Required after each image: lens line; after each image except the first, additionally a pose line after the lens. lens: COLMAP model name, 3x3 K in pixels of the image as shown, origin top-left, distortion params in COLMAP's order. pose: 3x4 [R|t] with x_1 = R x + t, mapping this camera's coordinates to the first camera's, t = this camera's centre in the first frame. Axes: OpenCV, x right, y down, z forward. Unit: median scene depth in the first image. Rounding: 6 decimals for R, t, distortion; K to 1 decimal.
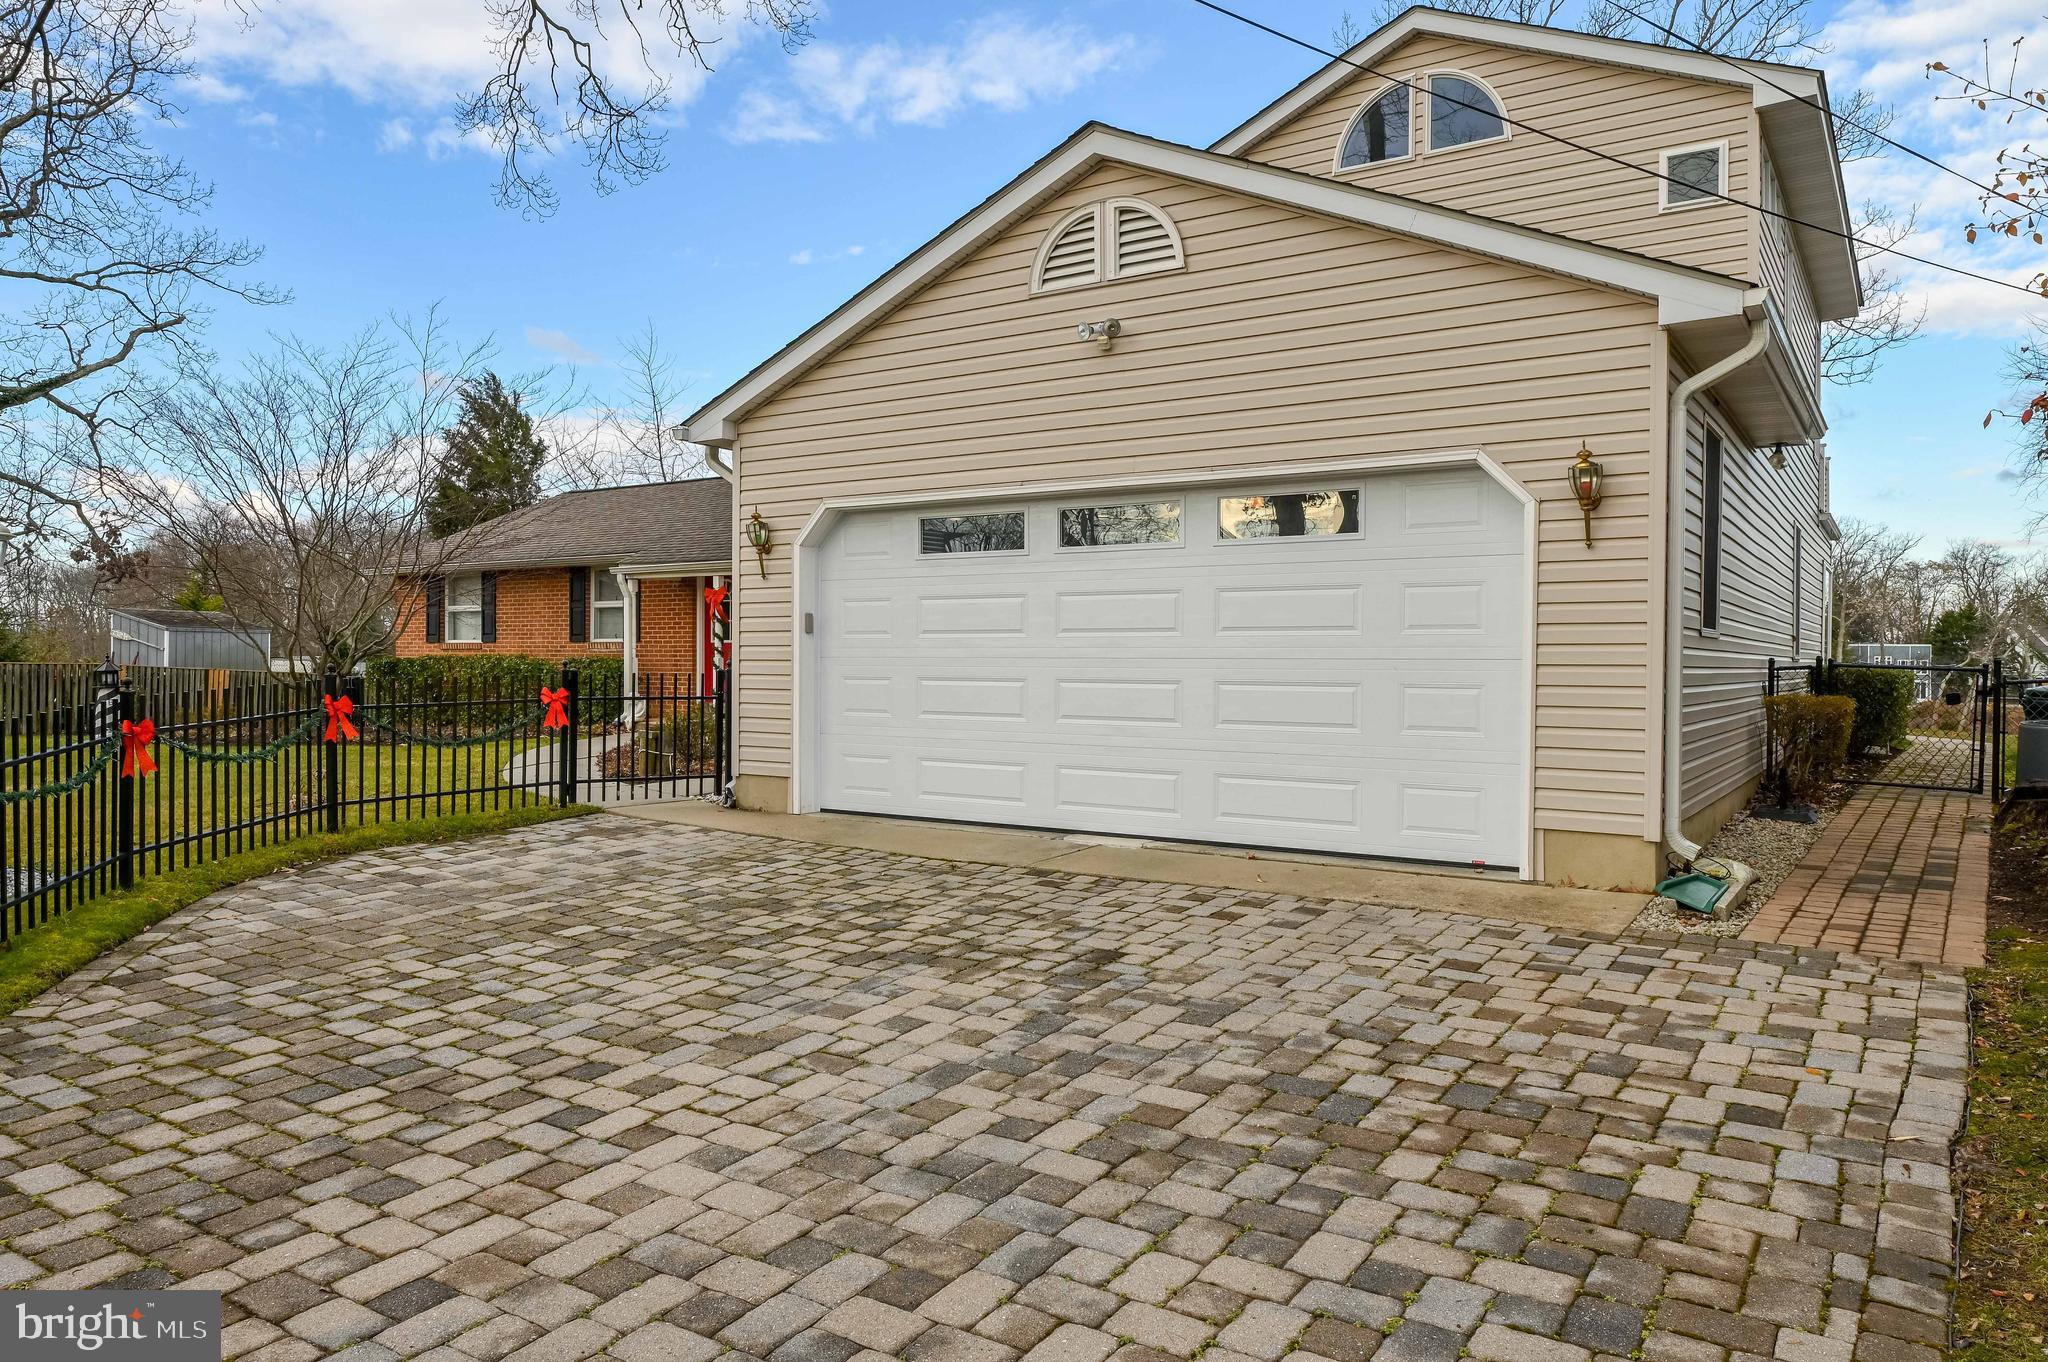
lens RADIAL K [[1388.3, 0, 1018.0], [0, 1388.3, 684.3], [0, 0, 1]] dist [0.011438, -0.007530]
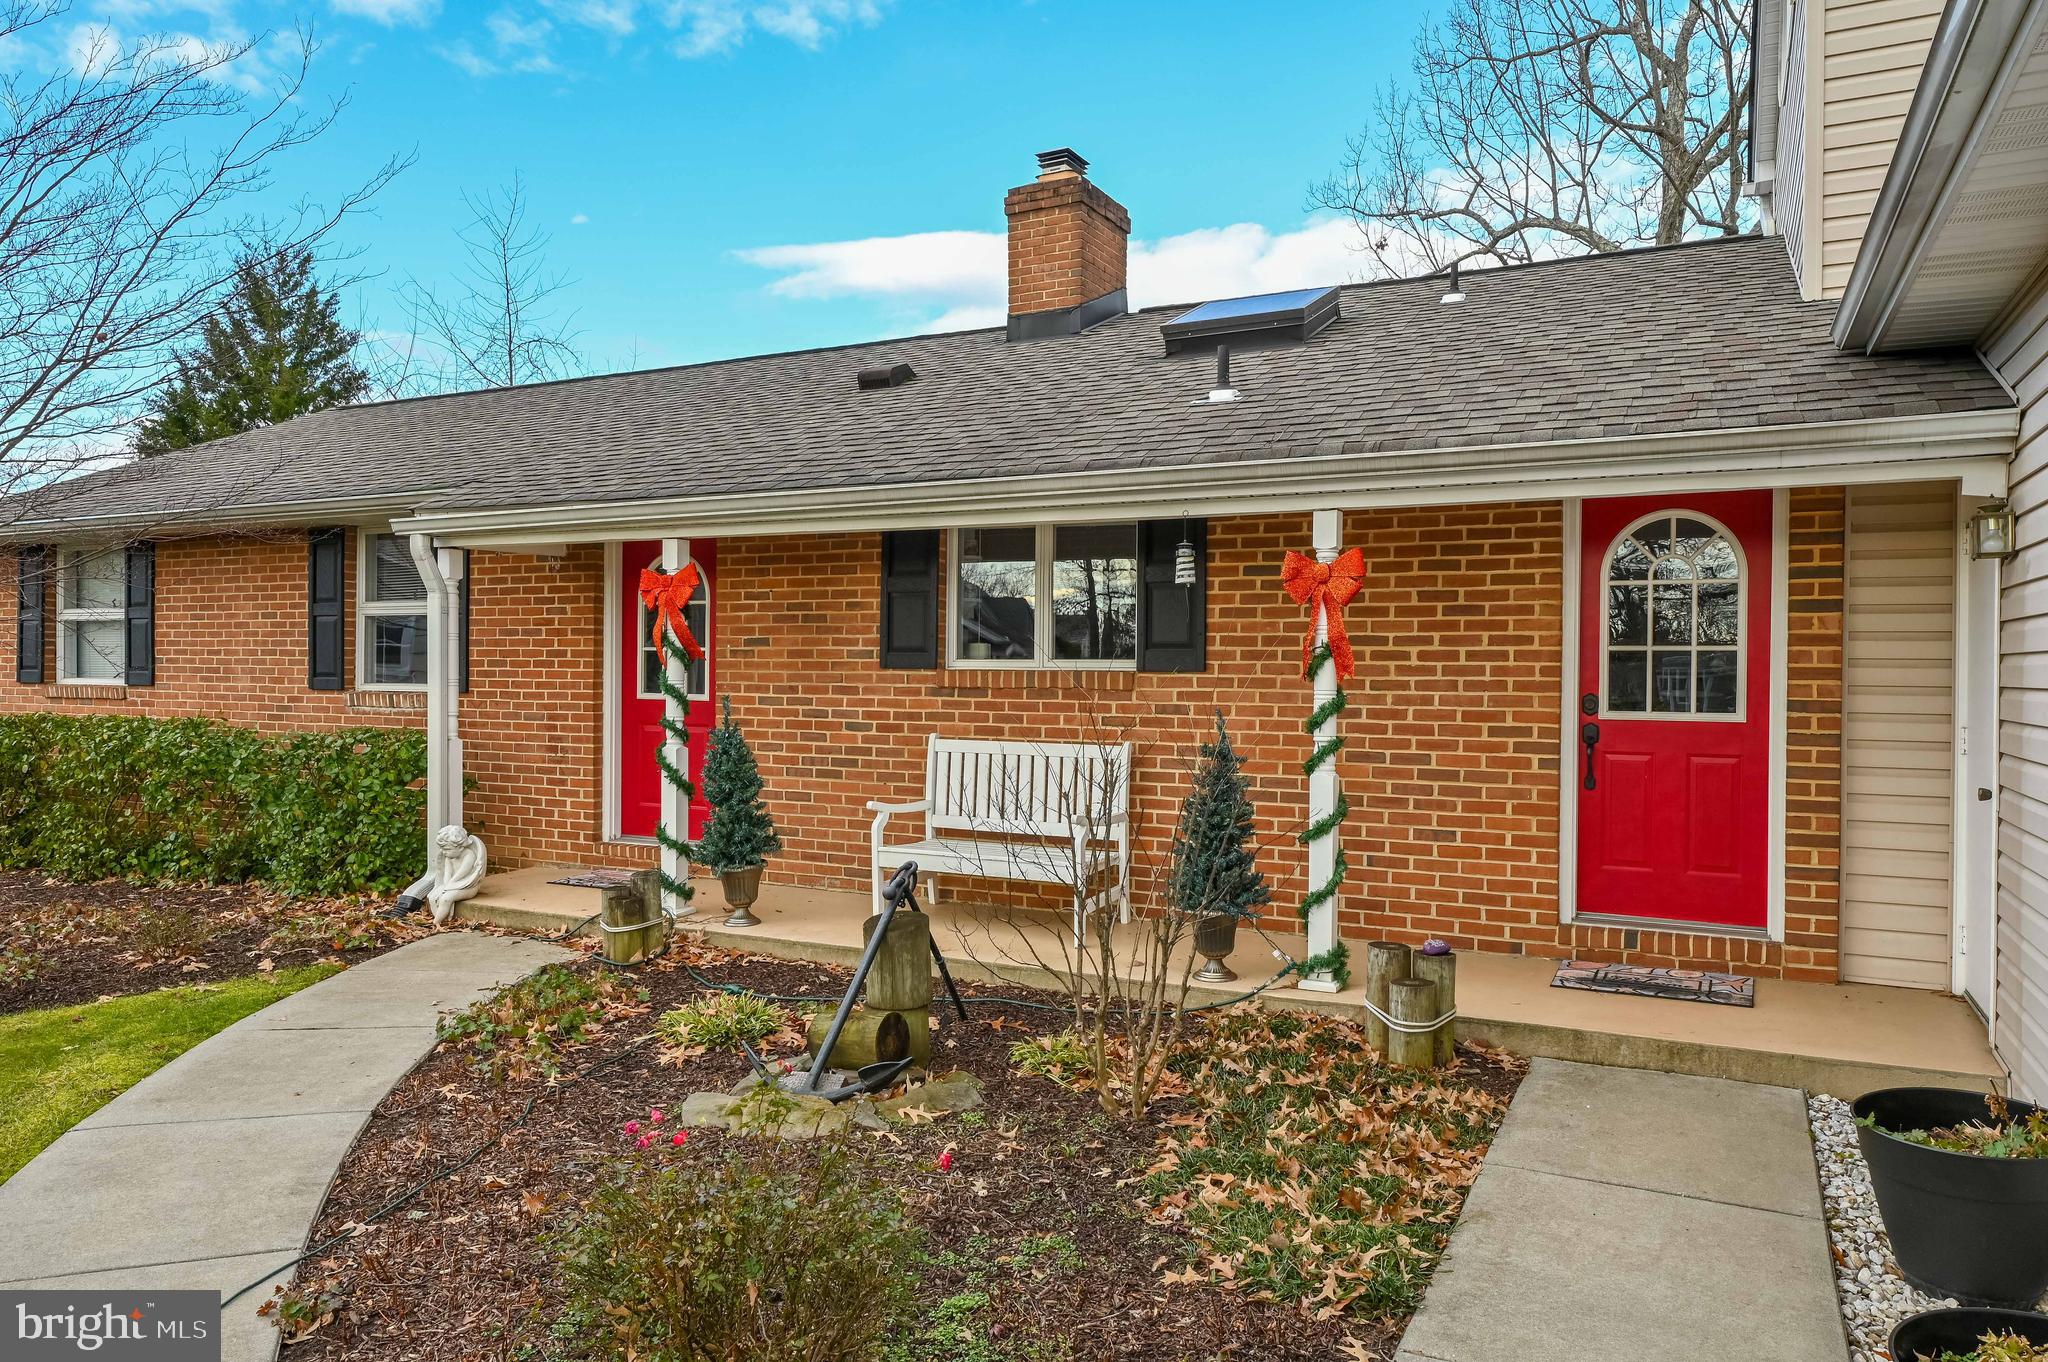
lens RADIAL K [[1388.3, 0, 1028.0], [0, 1388.3, 670.0], [0, 0, 1]] dist [0.011438, -0.007530]
pose [[0.994979, 0.001613, 0.100068, -0.137232], [-0.000397, 0.999926, -0.012178, -0.032164], [-0.100080, 0.012078, 0.994906, 0.532791]]
